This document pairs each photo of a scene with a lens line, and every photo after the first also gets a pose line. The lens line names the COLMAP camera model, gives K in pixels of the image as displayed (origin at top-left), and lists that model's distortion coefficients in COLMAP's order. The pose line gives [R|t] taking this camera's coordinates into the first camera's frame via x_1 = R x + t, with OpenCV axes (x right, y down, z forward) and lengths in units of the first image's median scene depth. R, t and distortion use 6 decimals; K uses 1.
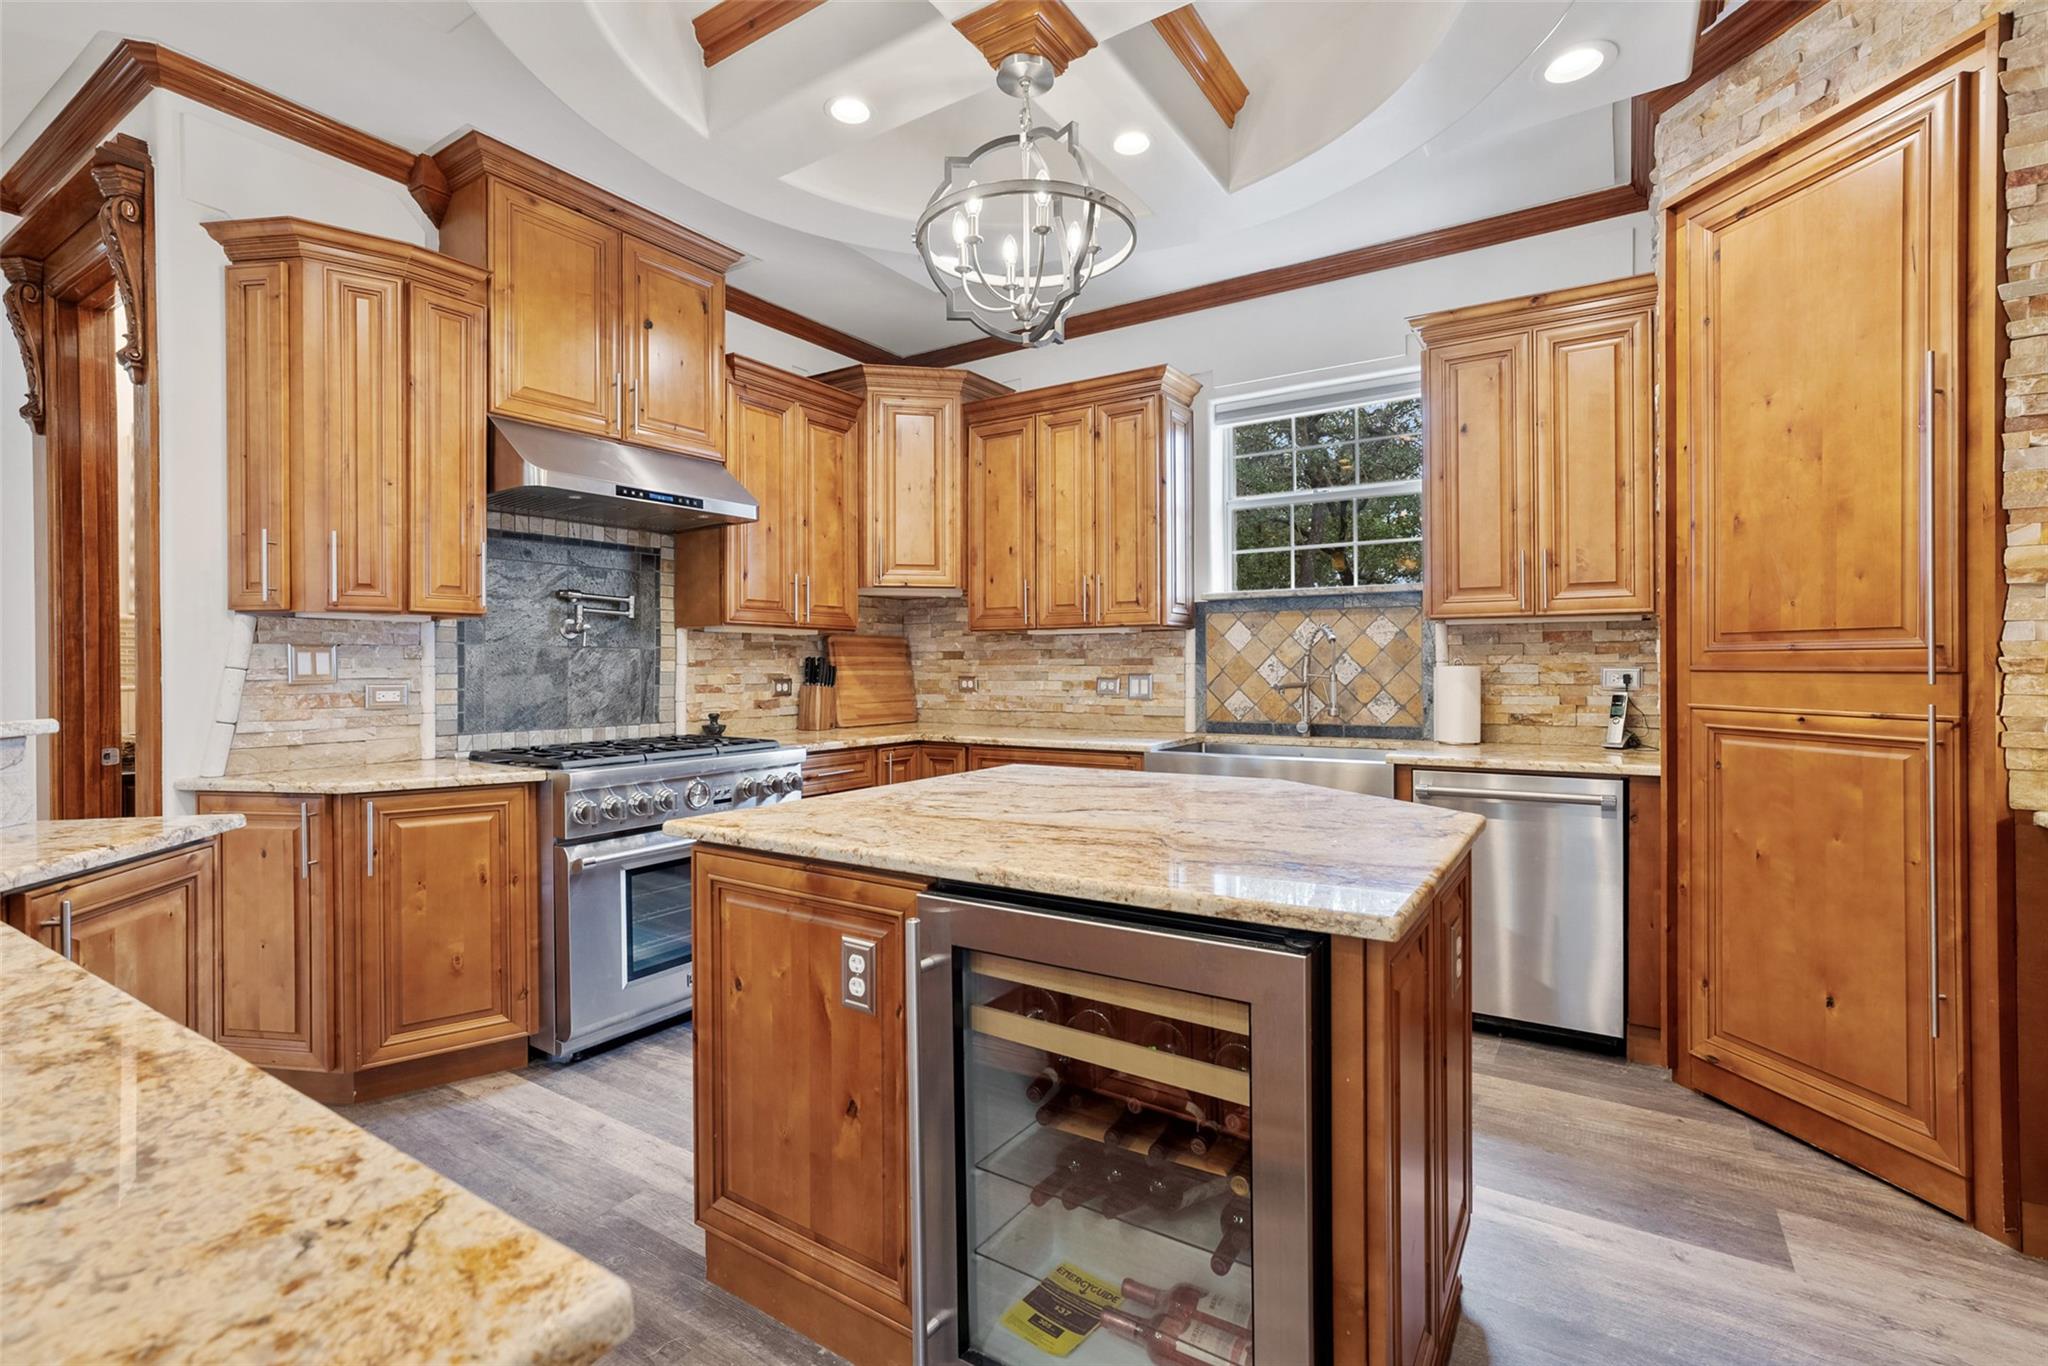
lens RADIAL K [[921.5, 0, 1031.1], [0, 921.5, 672.3], [0, 0, 1]] dist [-0.000819, 0.000038]
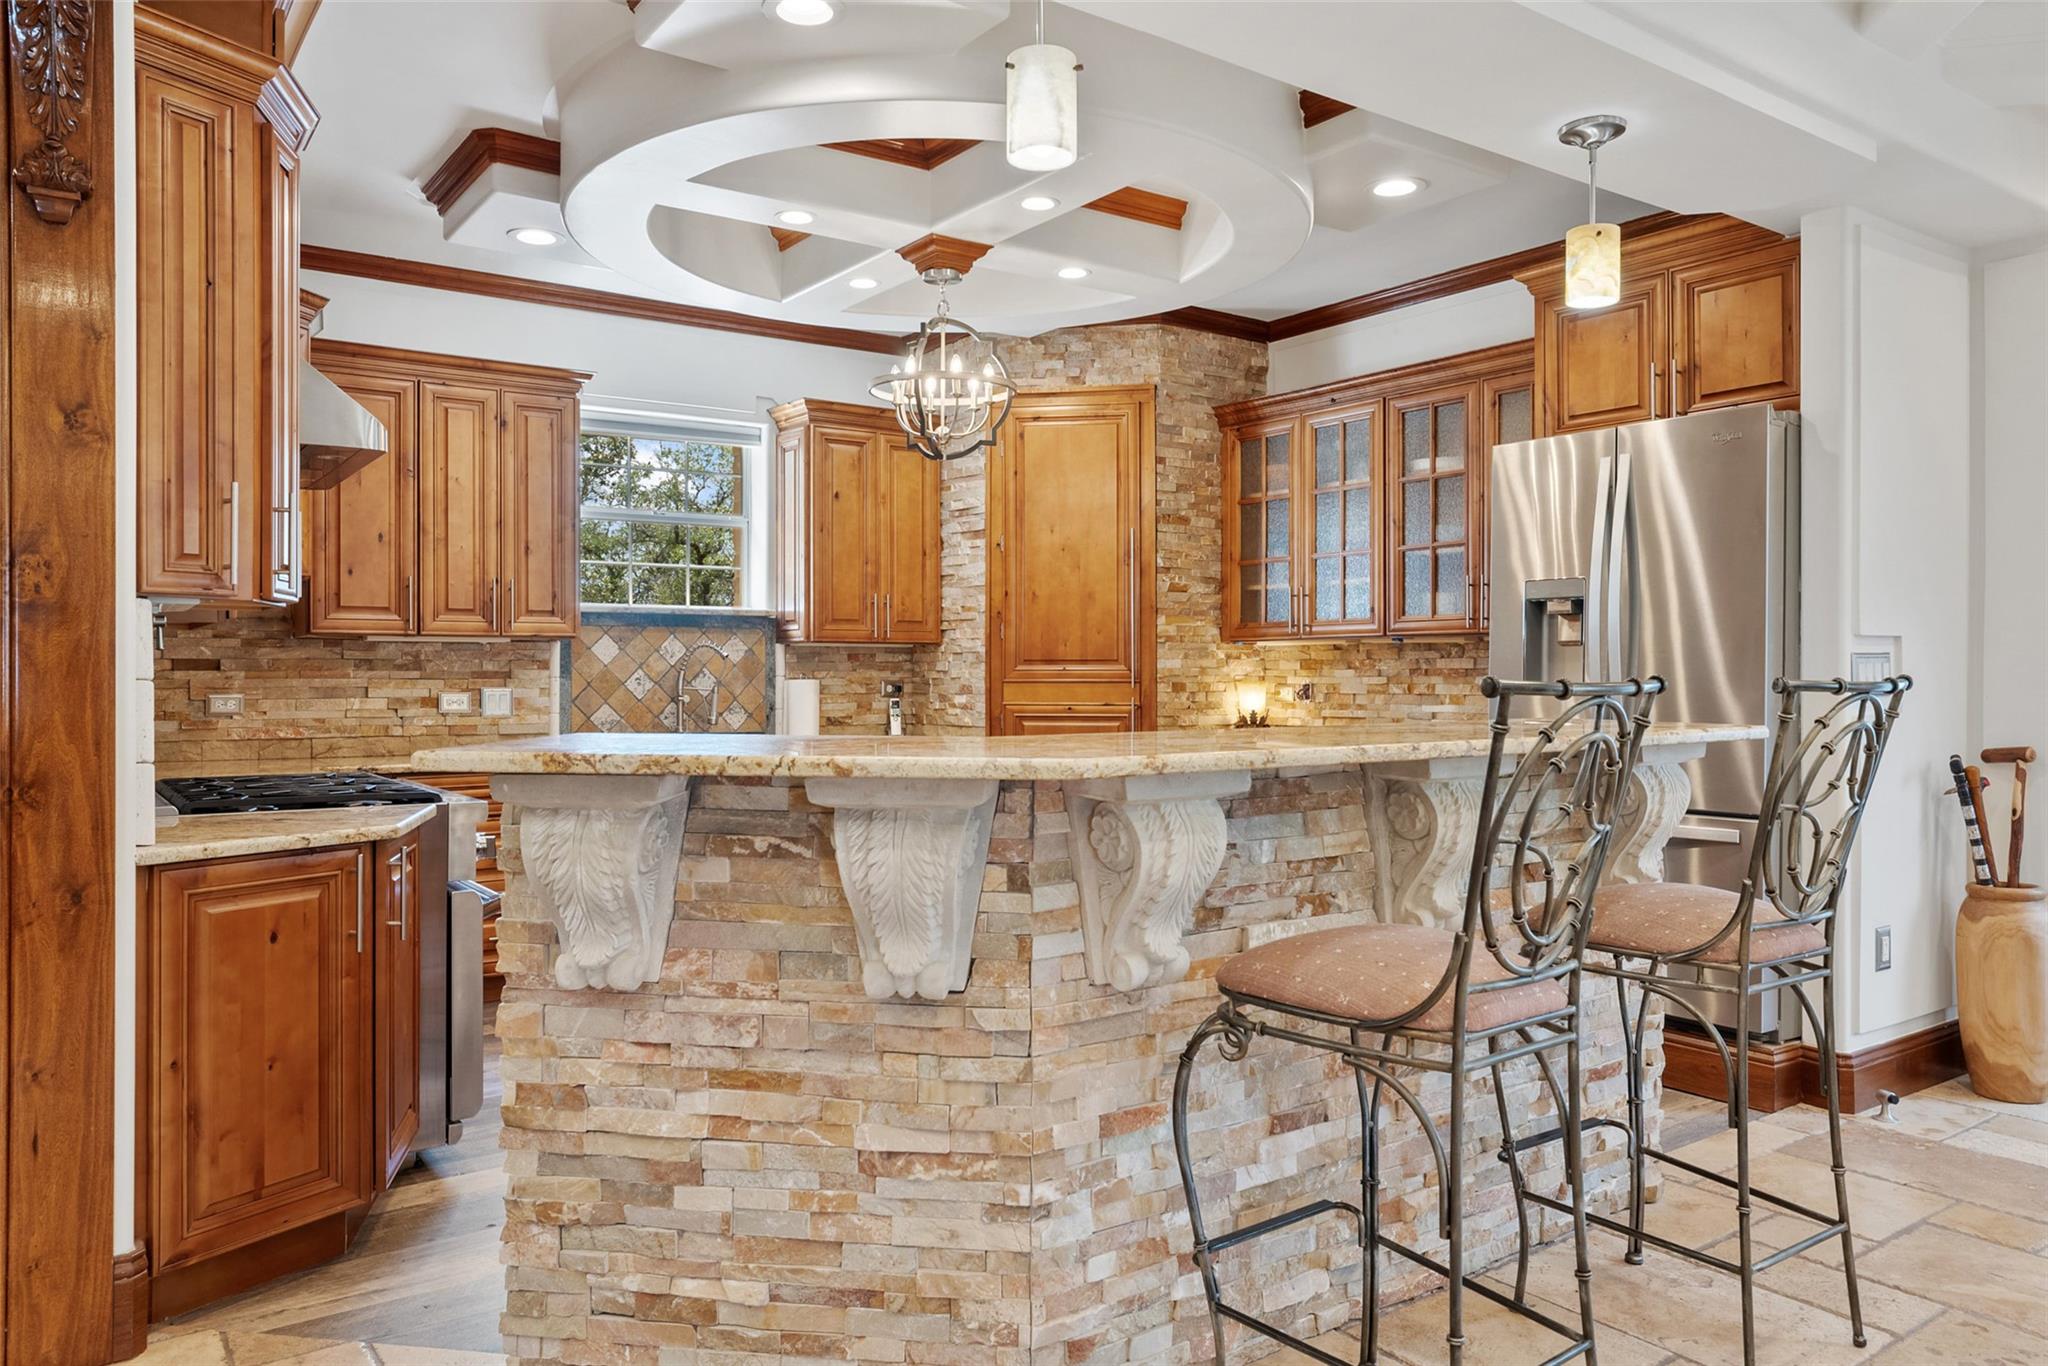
lens RADIAL K [[1442.2, 0, 1025.7], [0, 1442.2, 680.3], [0, 0, 1]] dist [-0.004634, -0.000324]
pose [[0.390231, -0.000415, 0.920717, -1.045766], [0.007049, 0.999972, -0.002537, 0.001051], [-0.920690, 0.007480, 0.390223, -0.021421]]
